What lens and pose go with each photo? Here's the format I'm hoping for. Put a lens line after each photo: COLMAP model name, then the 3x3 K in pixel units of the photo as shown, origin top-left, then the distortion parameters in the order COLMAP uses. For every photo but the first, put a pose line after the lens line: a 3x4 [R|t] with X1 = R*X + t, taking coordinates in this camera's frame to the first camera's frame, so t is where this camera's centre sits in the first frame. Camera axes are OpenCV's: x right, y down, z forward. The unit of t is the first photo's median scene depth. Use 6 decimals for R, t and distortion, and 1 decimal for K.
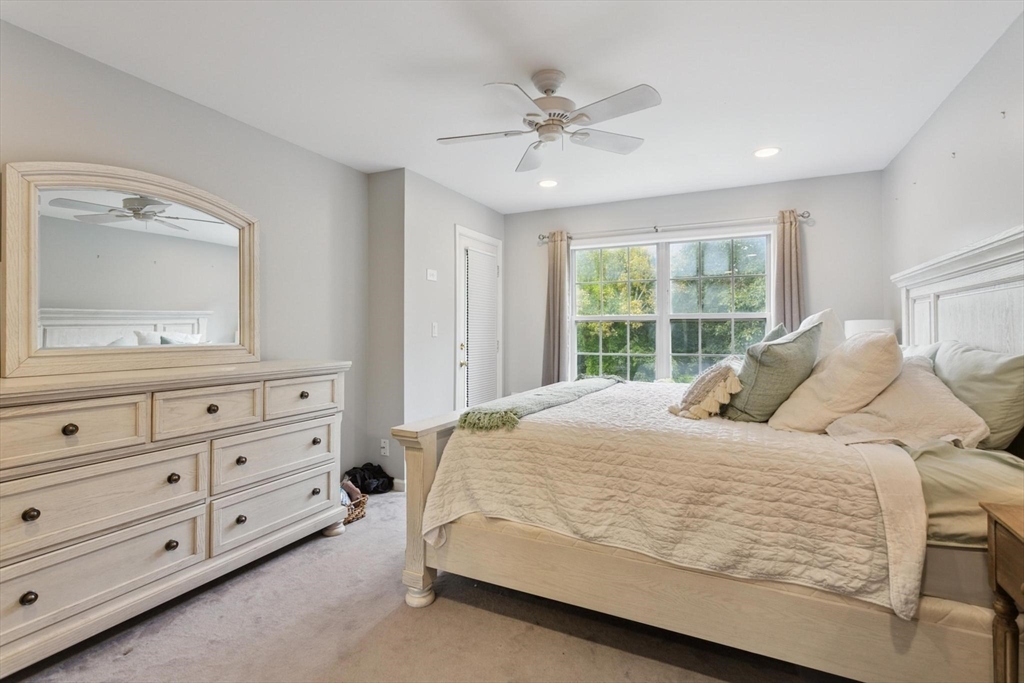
lens RADIAL K [[490.6, 0, 502.8], [0, 490.6, 334.5], [0, 0, 1]] dist [0.001770, 0.003101]
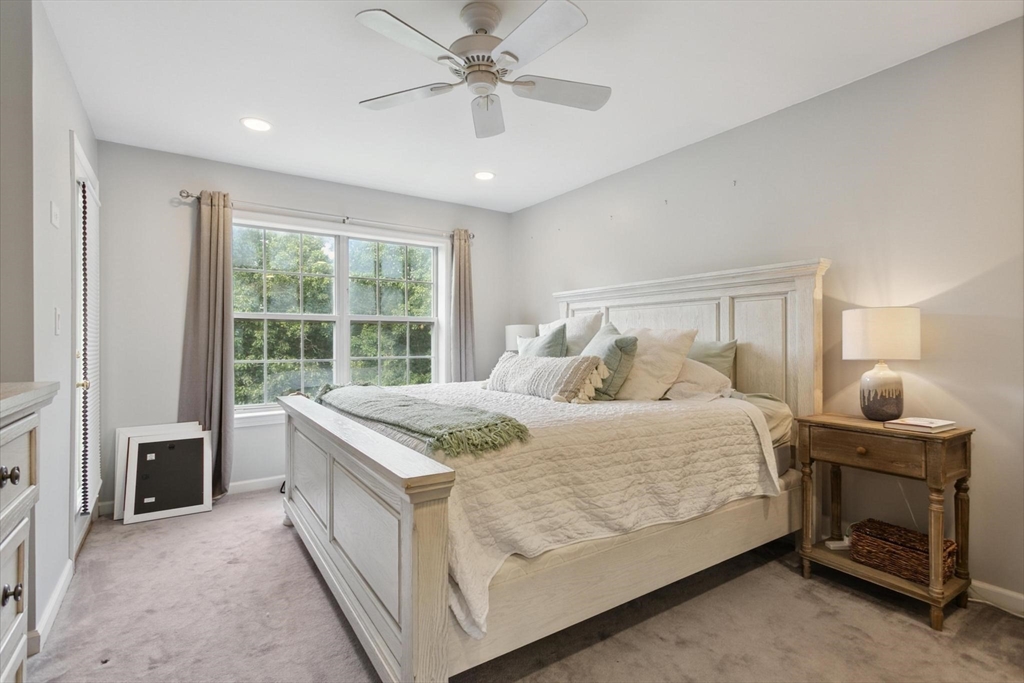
lens RADIAL K [[490.6, 0, 506.4], [0, 490.6, 339.6], [0, 0, 1]] dist [0.001770, 0.003101]
pose [[0.492472, 0.002648, 0.870324, -0.733215], [0.006991, 0.999951, -0.006998, 0.033797], [-0.870300, 0.009531, 0.492429, 0.656166]]
